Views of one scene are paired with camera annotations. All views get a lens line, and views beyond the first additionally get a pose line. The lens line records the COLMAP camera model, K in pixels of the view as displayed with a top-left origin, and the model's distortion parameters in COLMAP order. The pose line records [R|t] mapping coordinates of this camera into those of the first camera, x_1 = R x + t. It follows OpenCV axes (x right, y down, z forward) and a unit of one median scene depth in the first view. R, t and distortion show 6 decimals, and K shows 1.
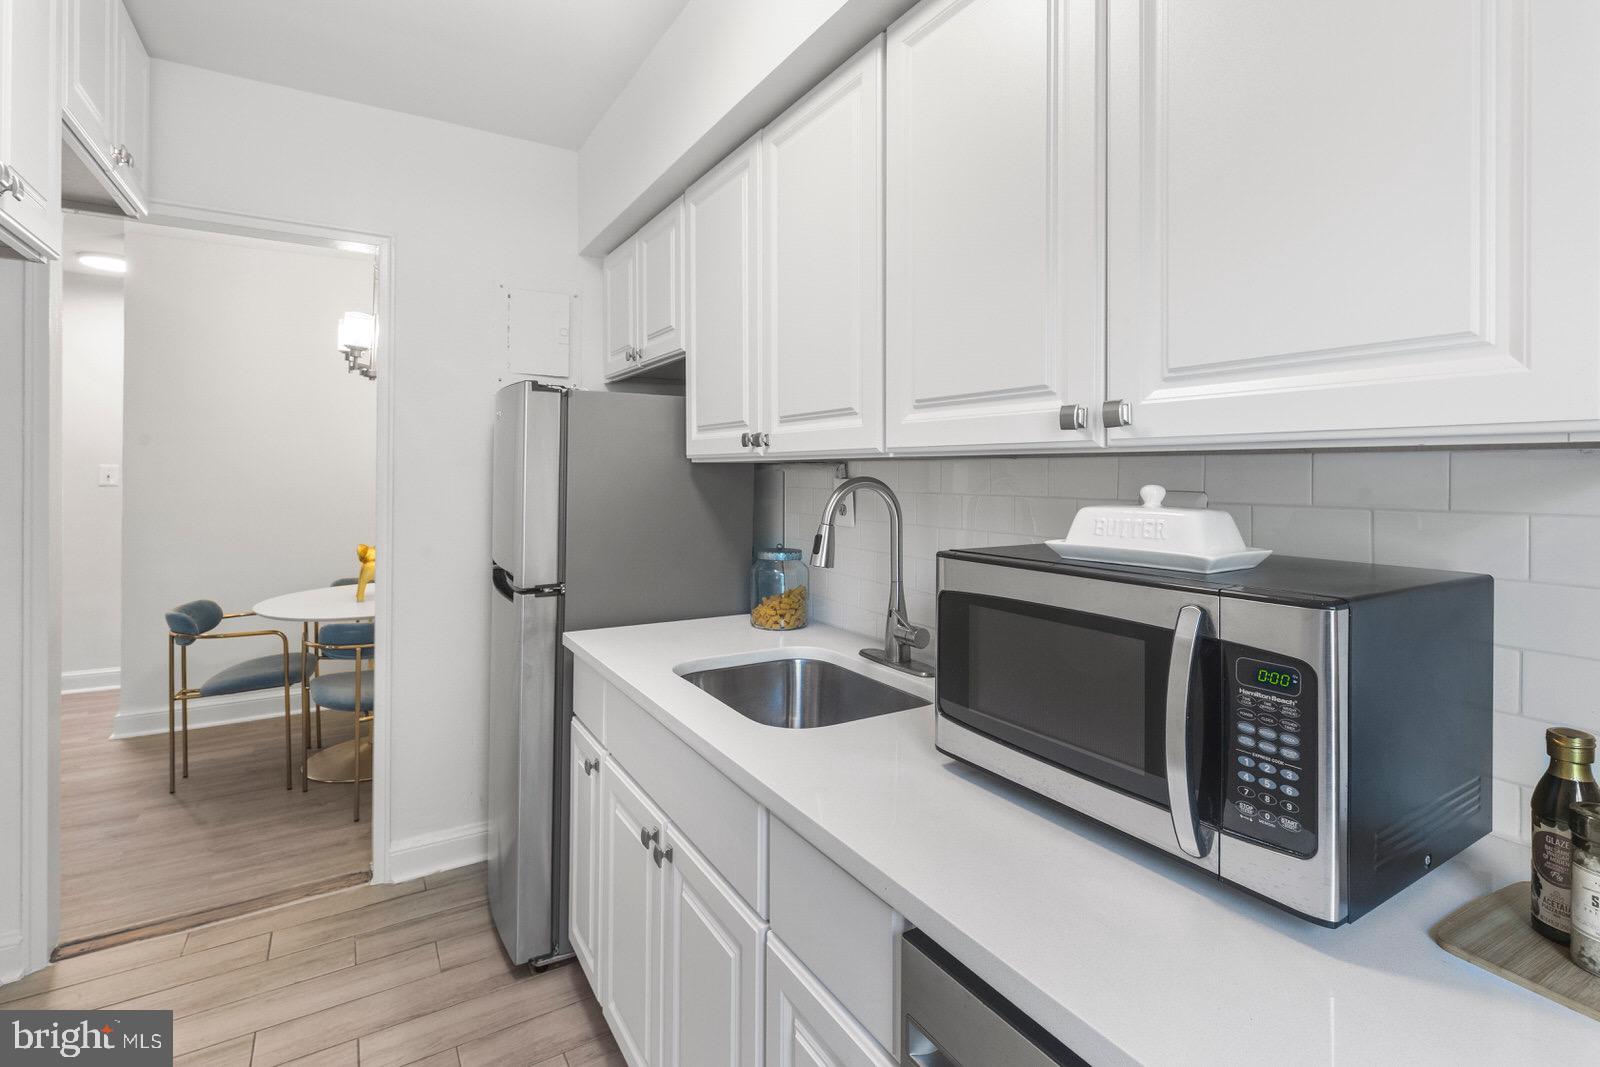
lens RADIAL K [[744.8, 0, 802.3], [0, 744.8, 469.6], [0, 0, 1]] dist [0.001523, -0.000991]
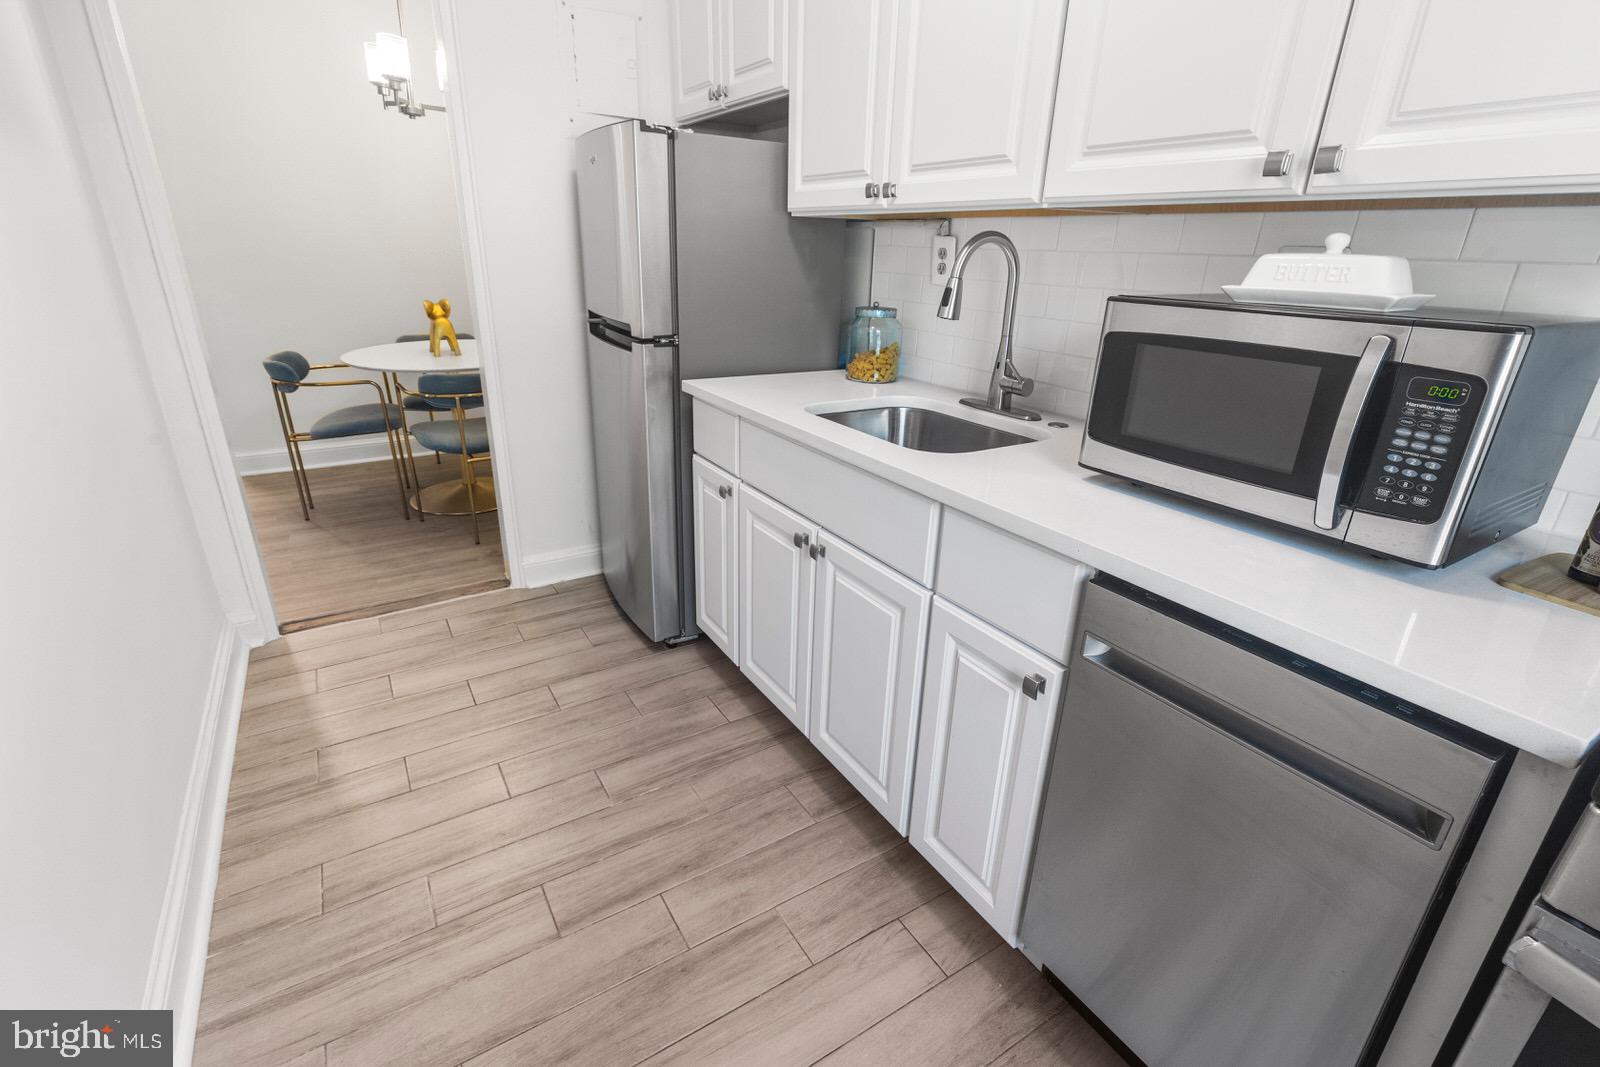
lens RADIAL K [[721.9, 0, 795.3], [0, 721.9, 523.6], [0, 0, 1]] dist [0.001170, -0.000660]
pose [[0.999763, 0.019455, 0.009786, -0.179986], [-0.021685, 0.930773, 0.364953, 0.025934], [-0.002009, -0.365079, 0.930974, -0.080330]]
